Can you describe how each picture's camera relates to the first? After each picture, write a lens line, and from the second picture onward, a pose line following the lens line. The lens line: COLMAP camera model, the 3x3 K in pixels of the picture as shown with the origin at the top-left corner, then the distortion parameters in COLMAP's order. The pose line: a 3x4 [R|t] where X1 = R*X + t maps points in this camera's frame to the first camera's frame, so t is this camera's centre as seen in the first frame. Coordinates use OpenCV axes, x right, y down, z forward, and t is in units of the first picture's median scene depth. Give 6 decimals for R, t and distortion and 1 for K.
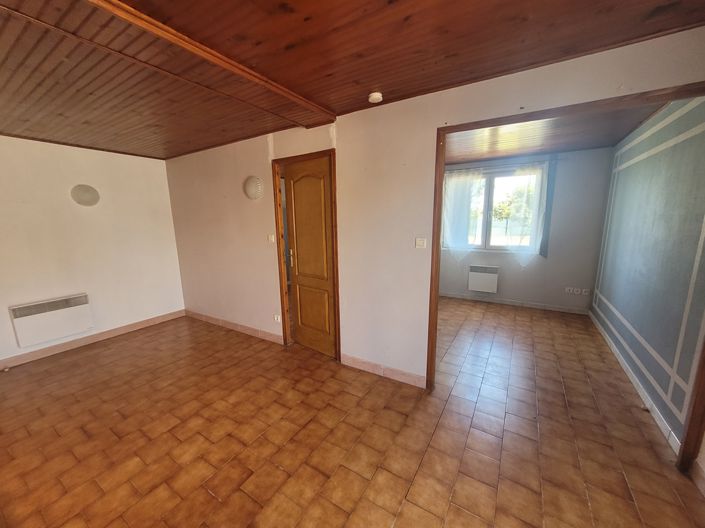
lens RADIAL K [[274.4, 0, 352.9], [0, 274.4, 268.1], [0, 0, 1]] dist [0.004458, 0.000096]
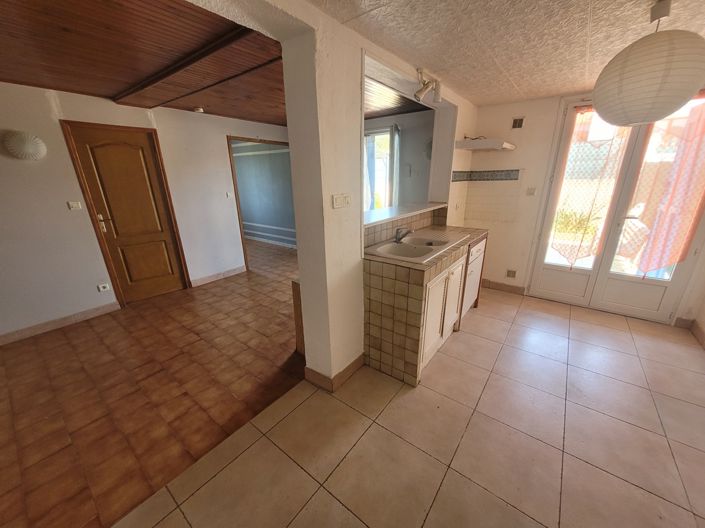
lens RADIAL K [[274.4, 0, 354.4], [0, 274.4, 266.0], [0, 0, 1]] dist [0.004458, 0.000096]
pose [[0.098920, -0.297959, 0.949439, -1.644357], [0.187601, 0.942594, 0.276265, 0.008012], [-0.977252, 0.150788, 0.149139, -0.059095]]
